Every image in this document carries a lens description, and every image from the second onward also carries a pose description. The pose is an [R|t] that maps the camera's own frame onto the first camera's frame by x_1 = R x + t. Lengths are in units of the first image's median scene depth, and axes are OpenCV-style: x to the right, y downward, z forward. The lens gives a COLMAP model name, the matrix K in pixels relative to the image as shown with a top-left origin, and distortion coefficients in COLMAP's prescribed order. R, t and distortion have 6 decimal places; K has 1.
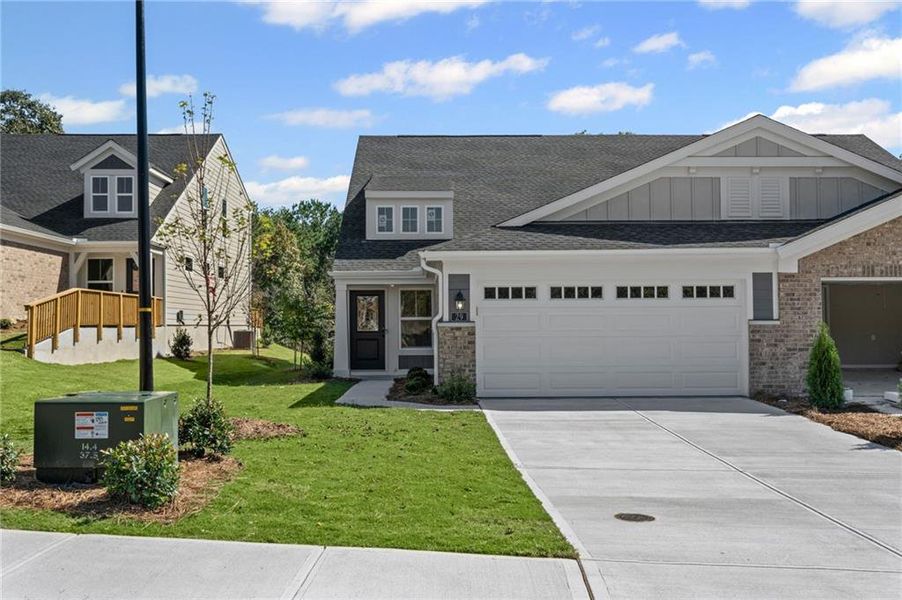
lens RADIAL K [[848.7, 0, 454.4], [0, 848.7, 316.3], [0, 0, 1]] dist [-0.000416, -0.001887]
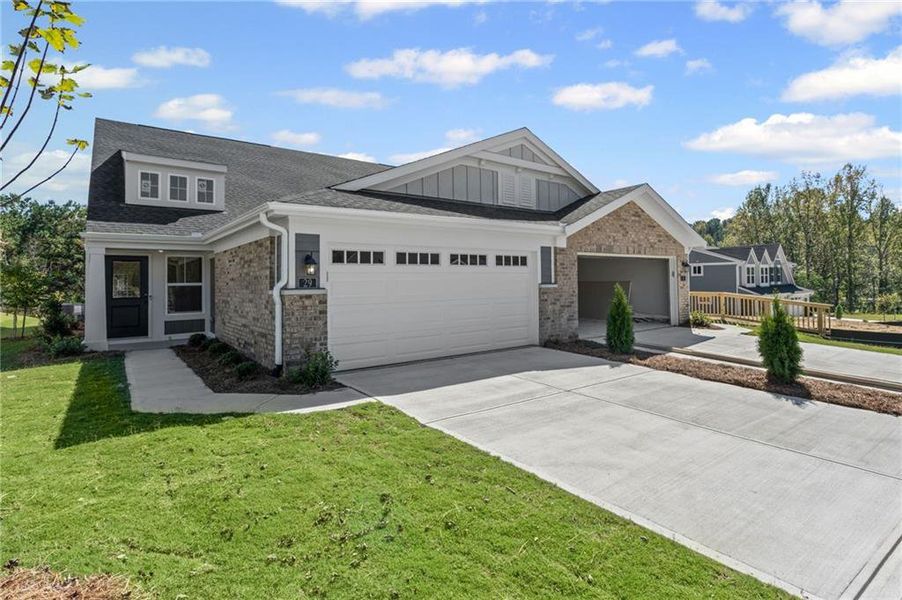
lens RADIAL K [[445.2, 0, 452.8], [0, 445.2, 272.9], [0, 0, 1]] dist [0.001692, 0.000716]
pose [[0.815943, 0.006014, 0.578101, -0.131829], [0.003806, 0.999868, -0.015774, -0.001913], [-0.578120, 0.015071, 0.815813, 0.522689]]
